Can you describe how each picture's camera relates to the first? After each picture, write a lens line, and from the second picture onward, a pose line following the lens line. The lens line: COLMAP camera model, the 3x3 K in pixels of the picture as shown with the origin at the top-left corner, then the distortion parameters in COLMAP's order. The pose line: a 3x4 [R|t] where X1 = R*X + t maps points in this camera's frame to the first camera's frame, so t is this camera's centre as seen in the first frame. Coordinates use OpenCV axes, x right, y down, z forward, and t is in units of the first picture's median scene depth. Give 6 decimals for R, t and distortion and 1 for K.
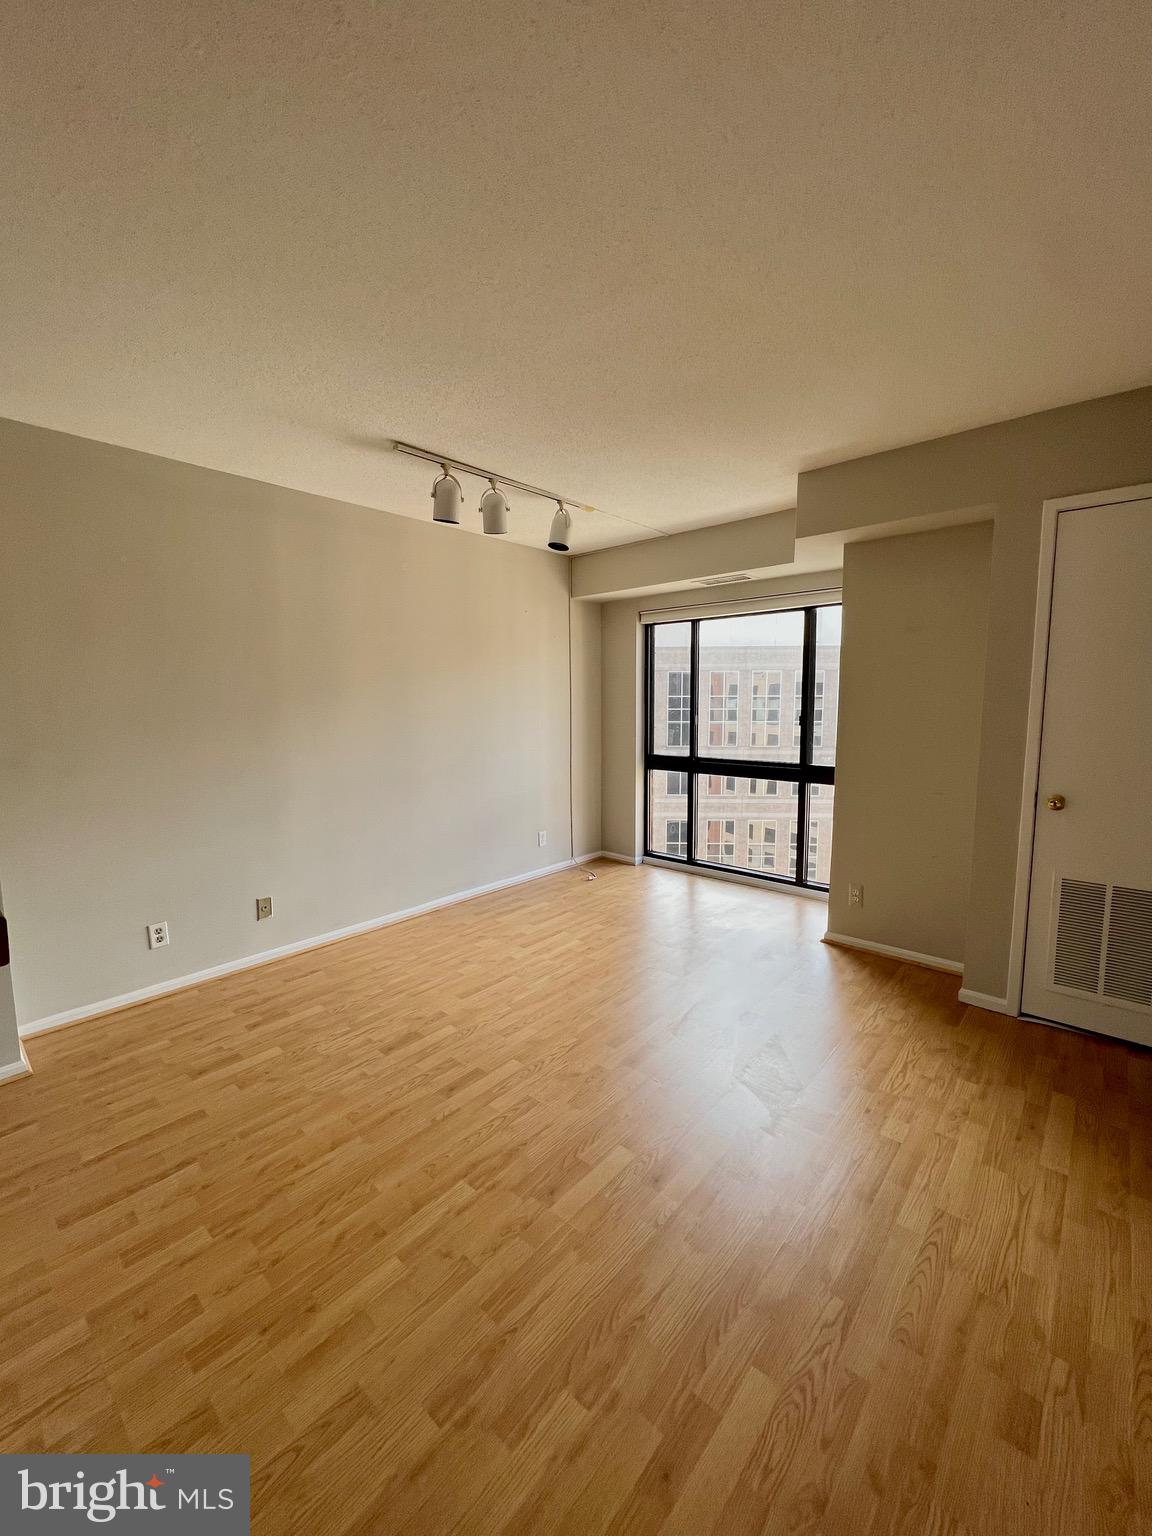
lens RADIAL K [[617.8, 0, 563.6], [0, 617.8, 768.1], [0, 0, 1]] dist [0.000128, -0.000419]
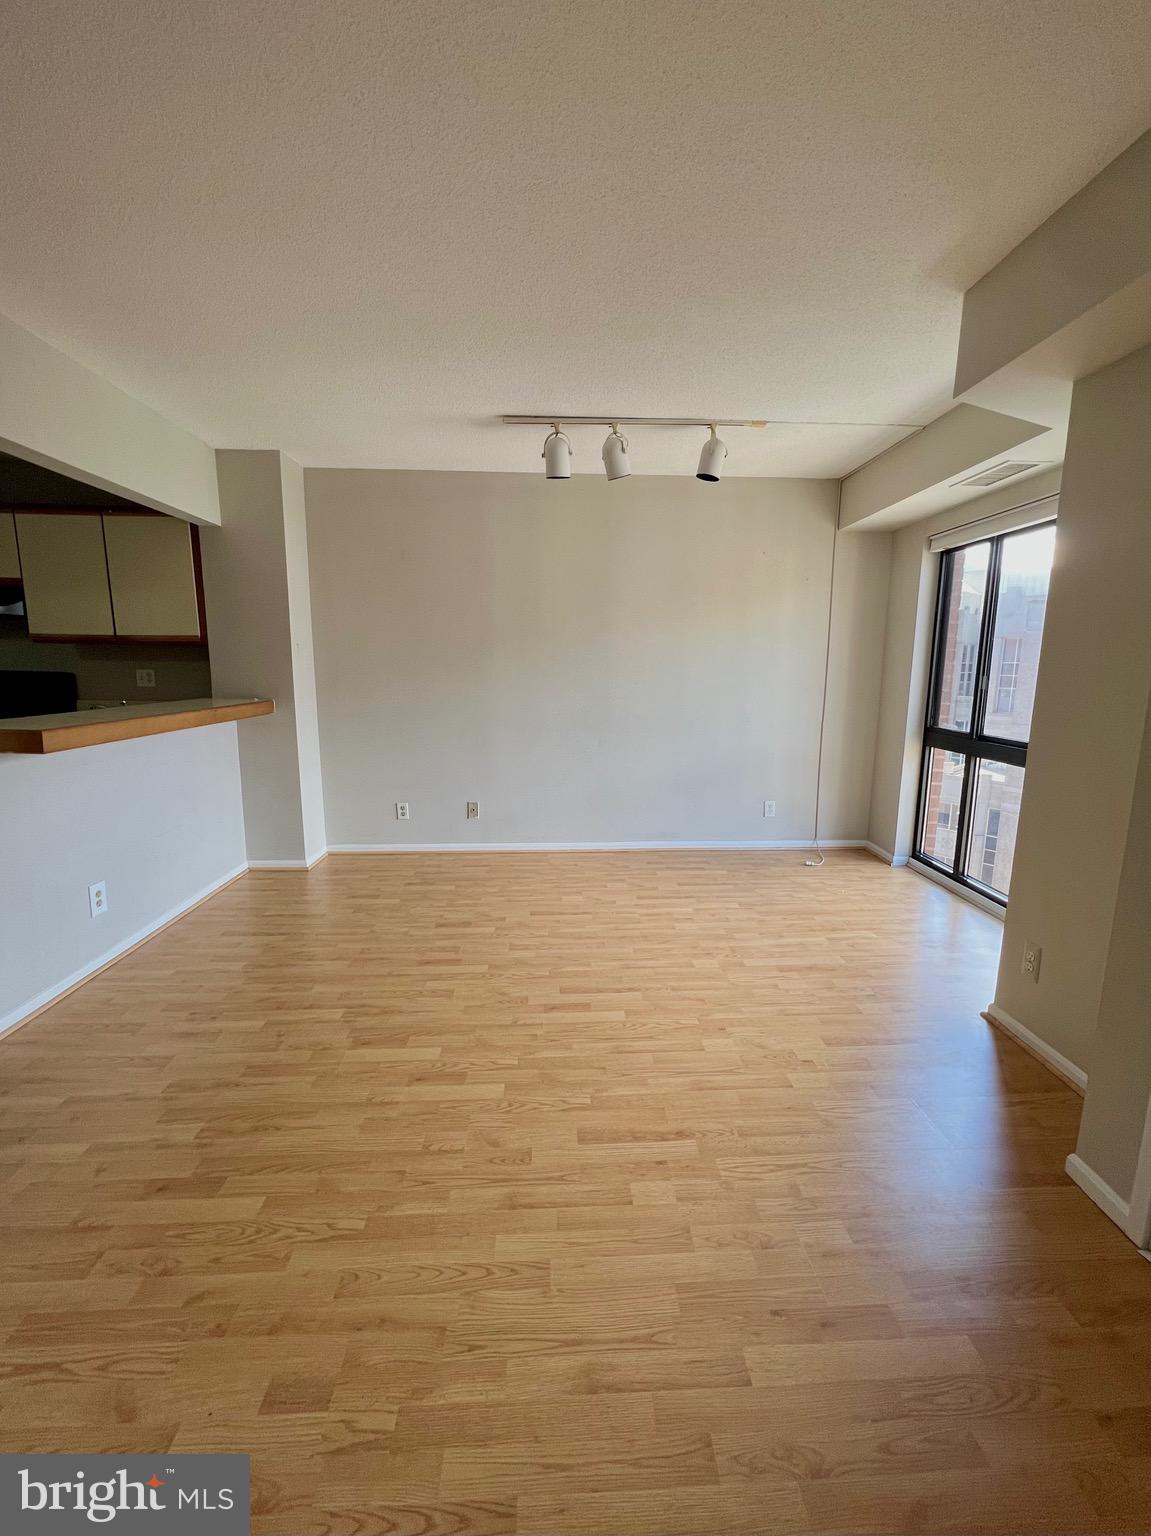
lens RADIAL K [[617.8, 0, 567.9], [0, 617.8, 767.3], [0, 0, 1]] dist [0.000128, -0.000419]
pose [[0.698869, 0.132270, -0.702913, 0.619737], [-0.093299, 0.991214, 0.093758, -0.004123], [0.709138, 0.000057, 0.705070, 0.250574]]
